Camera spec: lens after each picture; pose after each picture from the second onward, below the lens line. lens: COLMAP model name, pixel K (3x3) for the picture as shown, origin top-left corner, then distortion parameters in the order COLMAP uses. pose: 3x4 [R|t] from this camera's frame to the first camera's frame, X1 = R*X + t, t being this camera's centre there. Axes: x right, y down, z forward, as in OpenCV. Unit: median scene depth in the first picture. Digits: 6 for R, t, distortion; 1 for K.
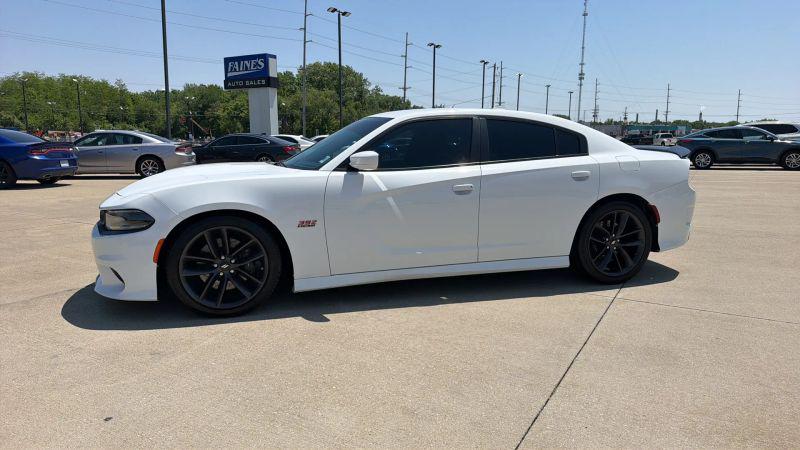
lens RADIAL K [[536.9, 0, 397.0], [0, 536.9, 228.6], [0, 0, 1]] dist [0.067046, -0.086539]
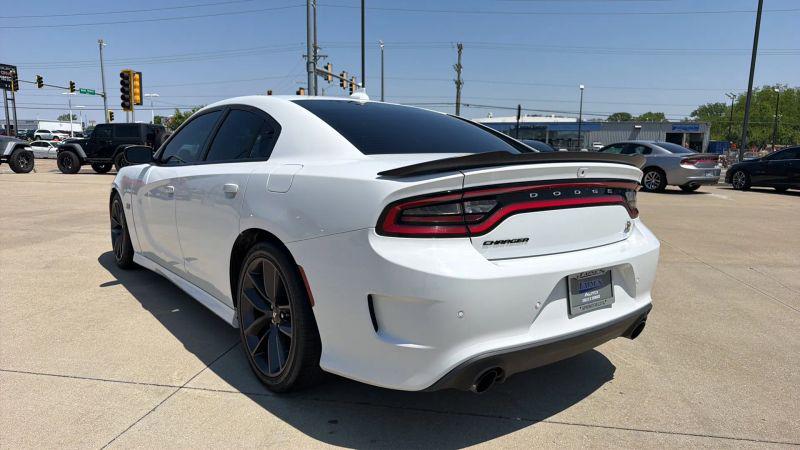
lens RADIAL K [[536.9, 0, 392.2], [0, 536.9, 230.6], [0, 0, 1]] dist [0.067046, -0.086539]
pose [[0.355477, 0.144559, -0.923439, 0.941537], [-0.165269, 0.982122, 0.090125, -0.130963], [0.919958, 0.120579, 0.373013, 0.883116]]
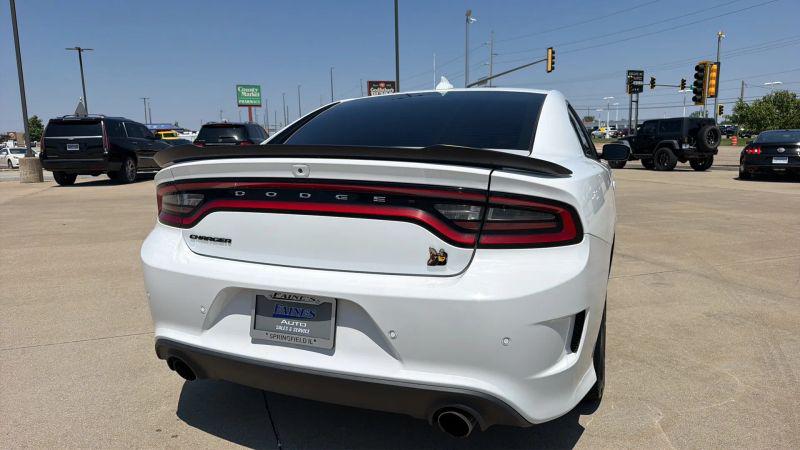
lens RADIAL K [[536.9, 0, 393.7], [0, 536.9, 222.6], [0, 0, 1]] dist [0.067046, -0.086539]
pose [[-0.631645, 0.118913, -0.766084, 0.802721], [-0.114362, 0.963064, 0.243782, -0.231947], [0.766776, 0.241595, -0.594715, 1.501828]]
